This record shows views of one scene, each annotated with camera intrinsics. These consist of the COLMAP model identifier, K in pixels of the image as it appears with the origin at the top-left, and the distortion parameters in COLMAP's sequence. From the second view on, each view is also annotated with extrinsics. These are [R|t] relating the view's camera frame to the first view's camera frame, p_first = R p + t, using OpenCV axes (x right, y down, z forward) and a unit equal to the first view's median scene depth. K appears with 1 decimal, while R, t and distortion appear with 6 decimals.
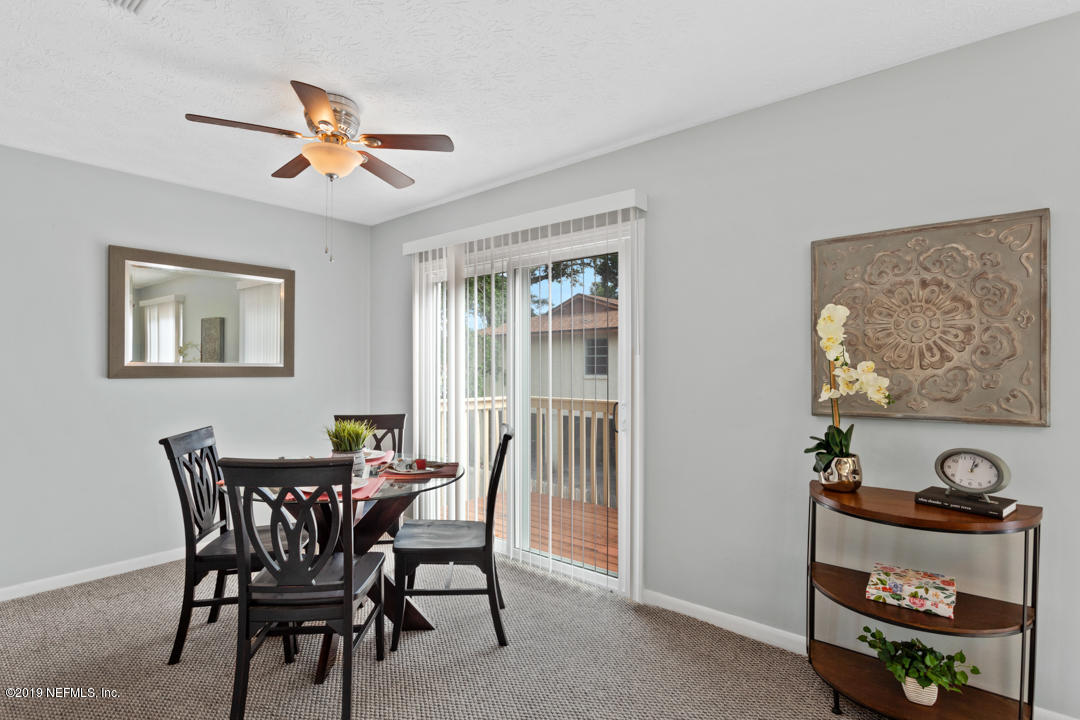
lens RADIAL K [[546.7, 0, 535.8], [0, 546.7, 366.6], [0, 0, 1]] dist [-0.006129, 0.002383]
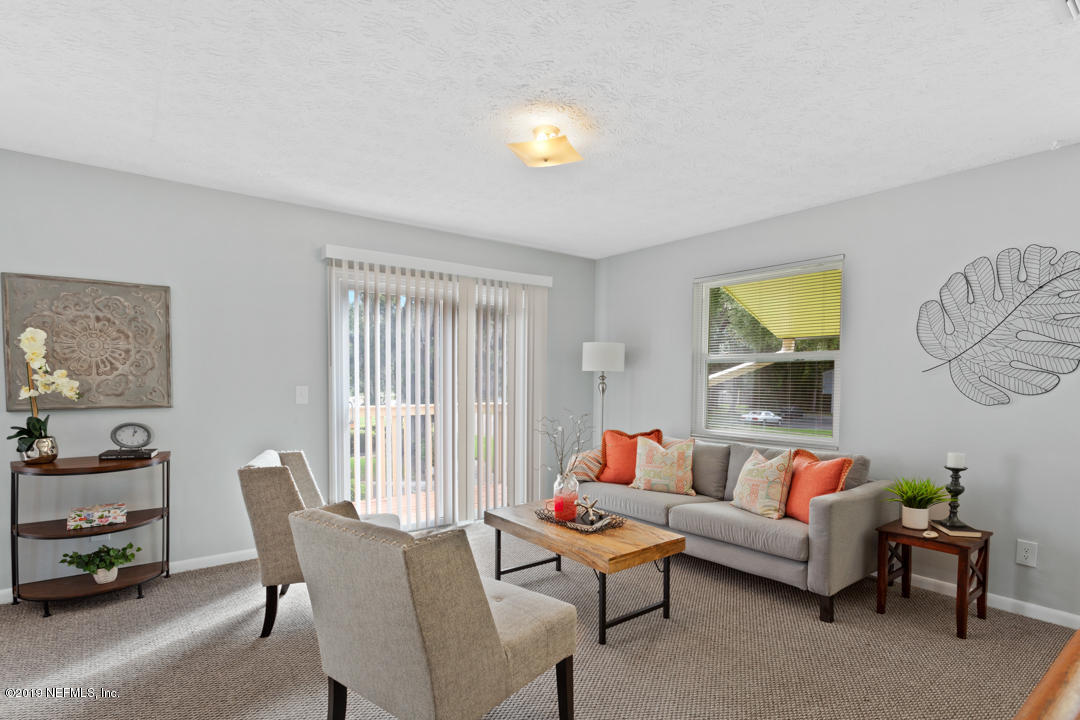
lens RADIAL K [[546.7, 0, 539.8], [0, 546.7, 402.7], [0, 0, 1]] dist [-0.006129, 0.002383]
pose [[0.222036, -0.044695, 0.974014, -0.534549], [-0.007832, 0.998835, 0.047619, -0.001404], [-0.975007, -0.018202, 0.221427, -0.572928]]
